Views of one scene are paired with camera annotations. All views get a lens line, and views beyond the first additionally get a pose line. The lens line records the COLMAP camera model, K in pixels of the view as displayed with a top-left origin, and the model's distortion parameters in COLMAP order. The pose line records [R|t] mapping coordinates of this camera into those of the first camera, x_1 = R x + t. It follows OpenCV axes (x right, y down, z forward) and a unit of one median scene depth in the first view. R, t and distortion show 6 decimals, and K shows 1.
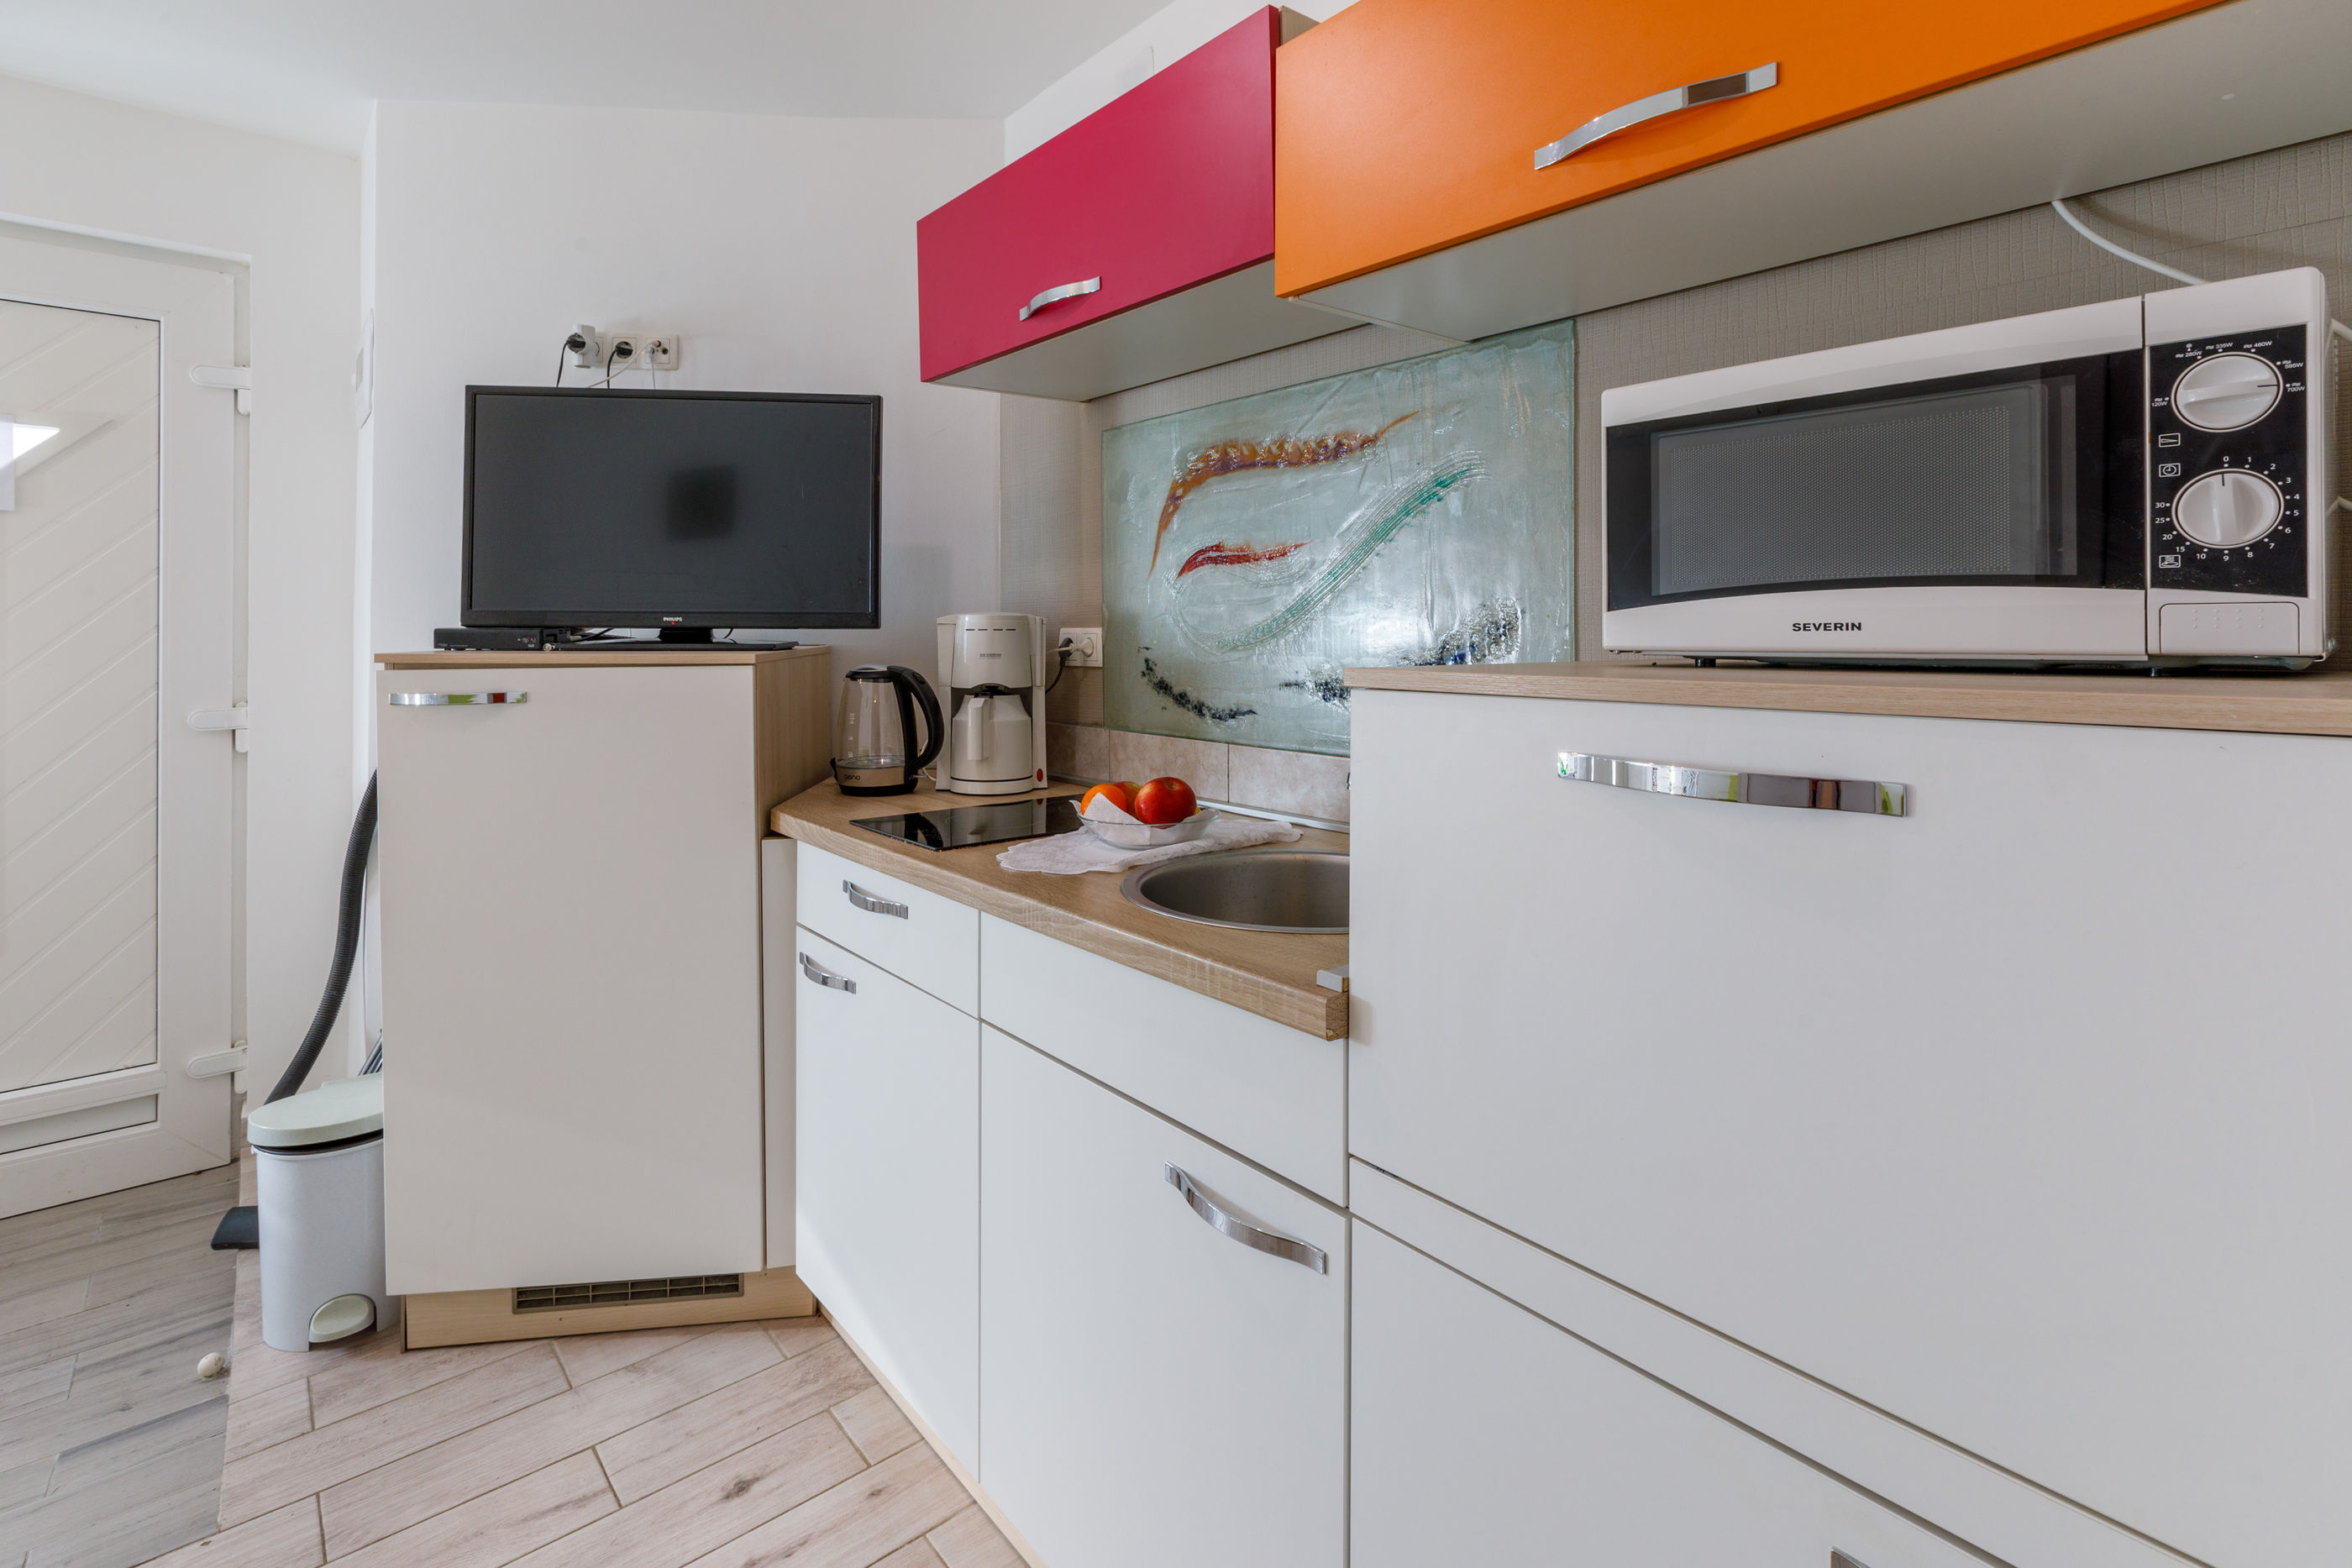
lens RADIAL K [[1087.2, 0, 1171.7], [0, 1087.2, 638.3], [0, 0, 1]] dist [-0.000475, 0.000042]
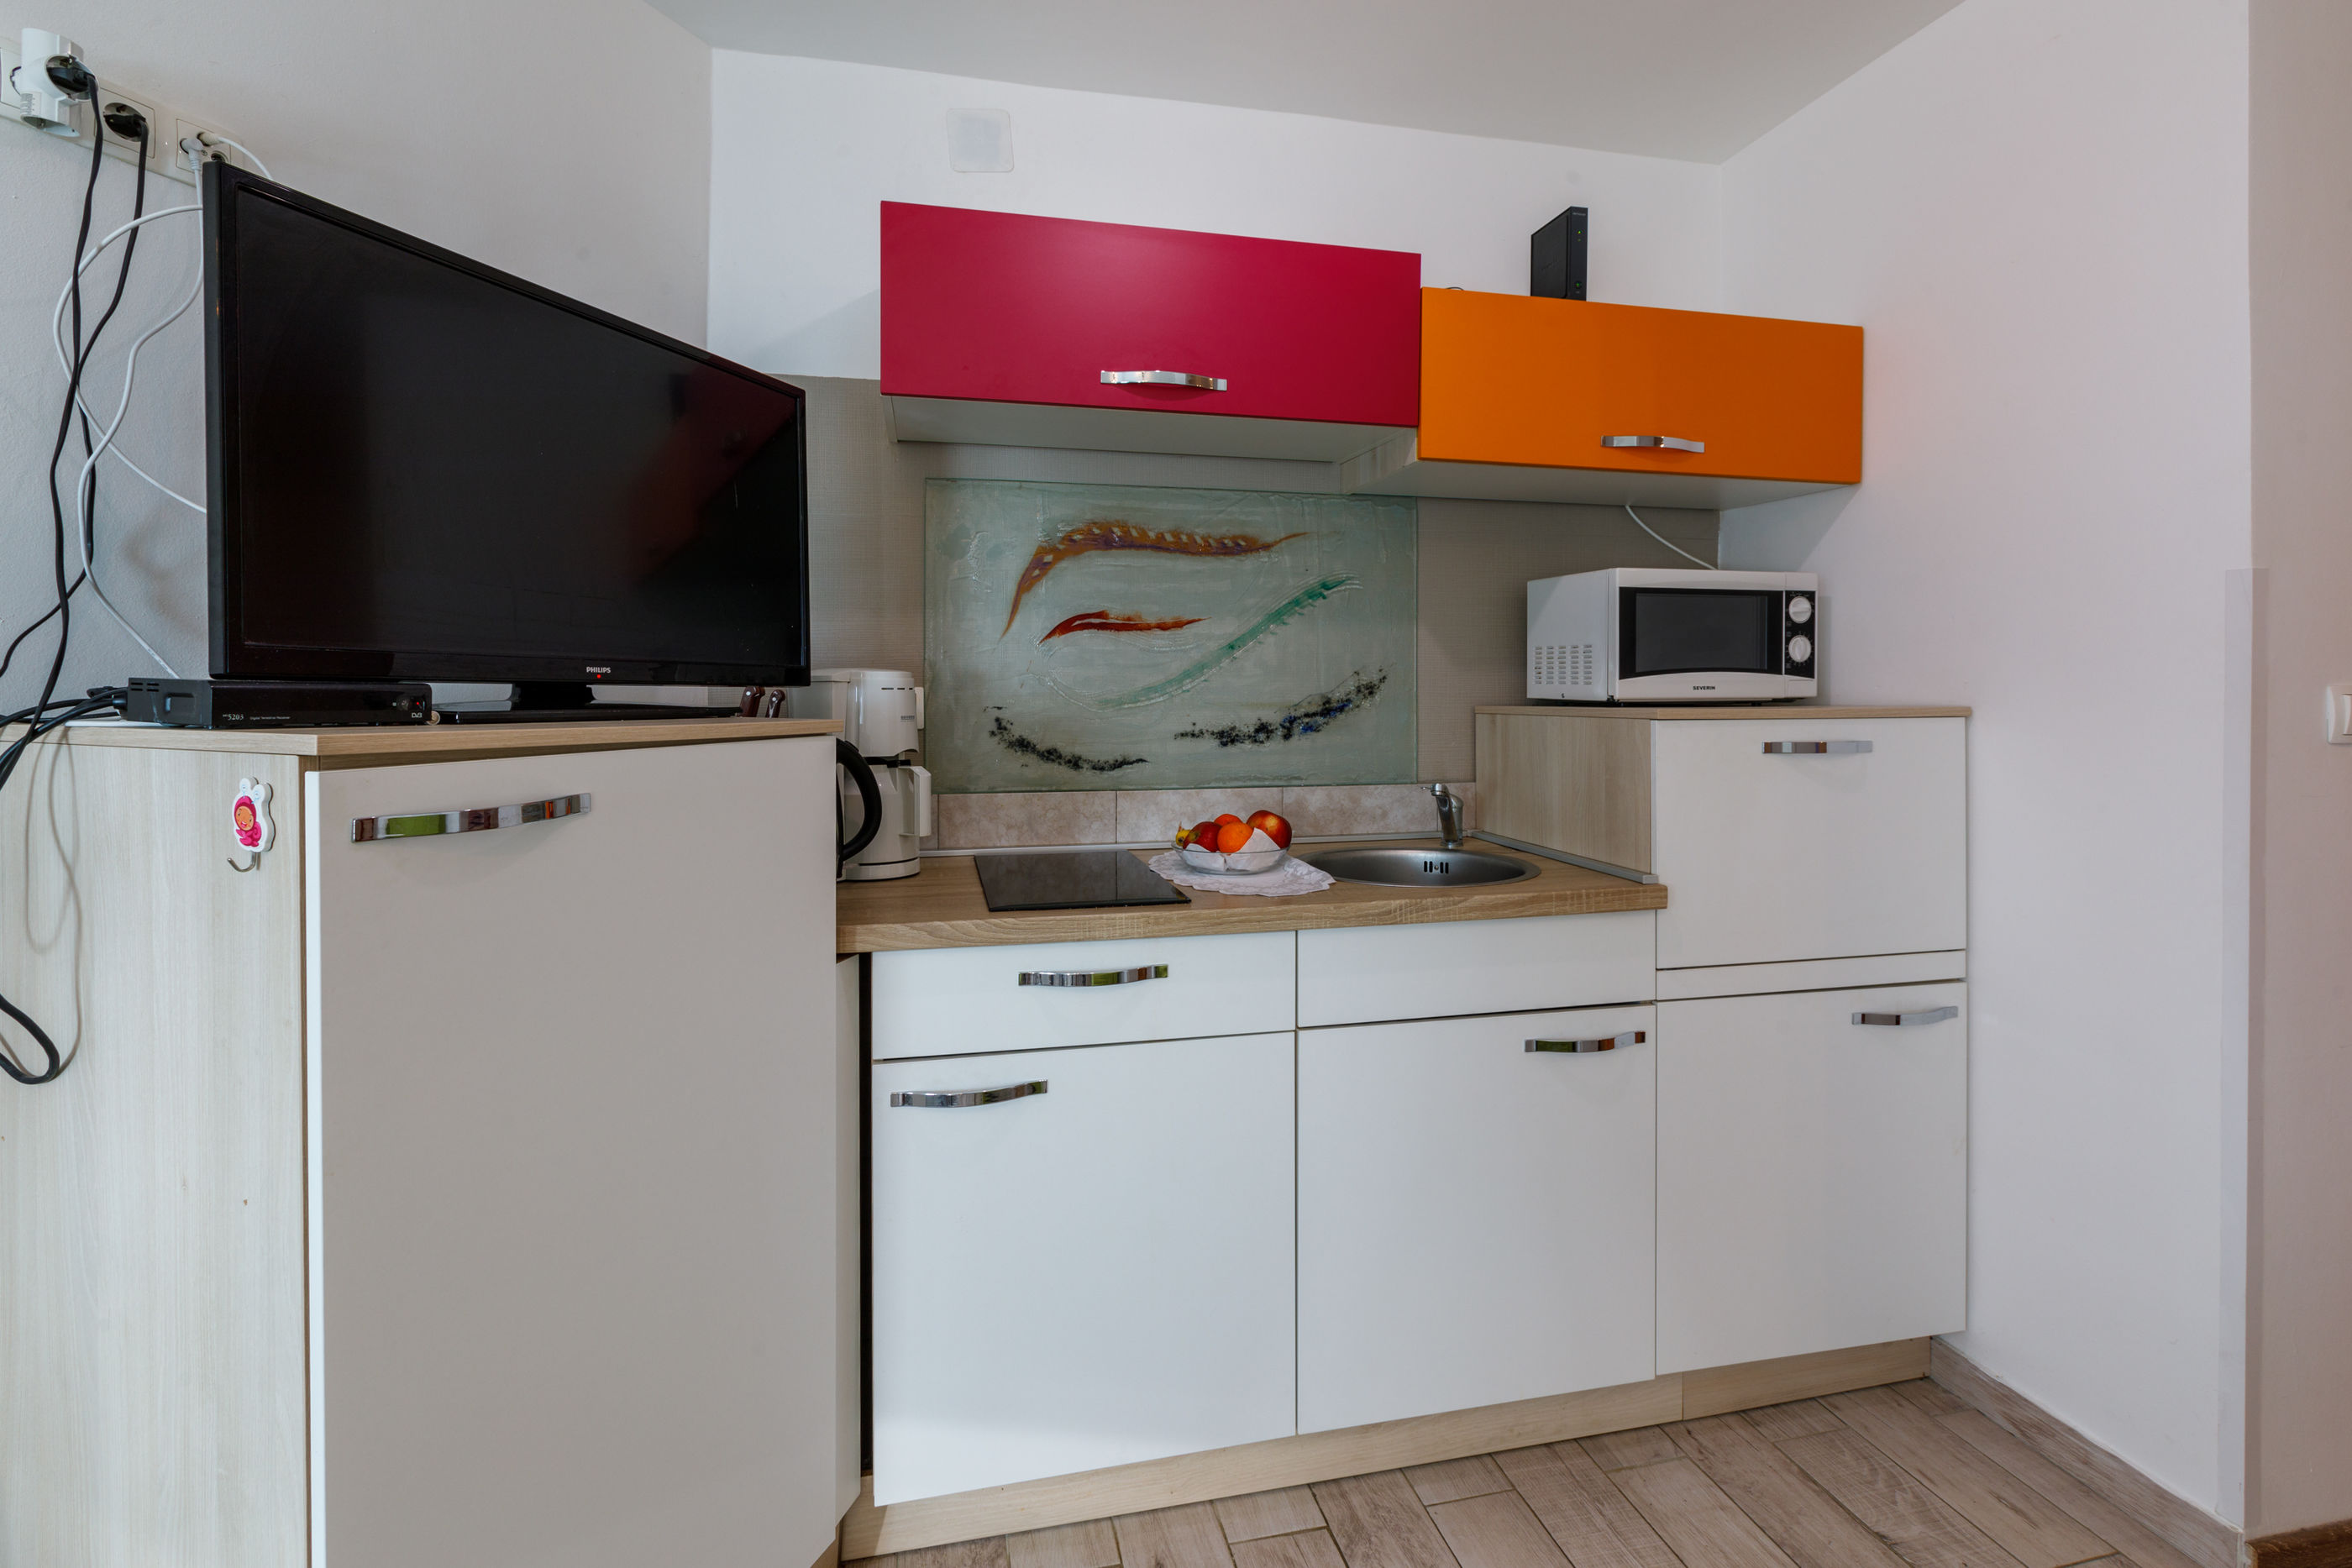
lens RADIAL K [[1073.5, 0, 1173.8], [0, 1073.5, 703.0], [0, 0, 1]] dist [-0.001378, -0.000007]
pose [[0.460582, -0.010188, 0.887559, -0.898938], [0.006400, 0.999946, 0.008157, -0.002287], [-0.887594, 0.001924, 0.460623, 0.434982]]
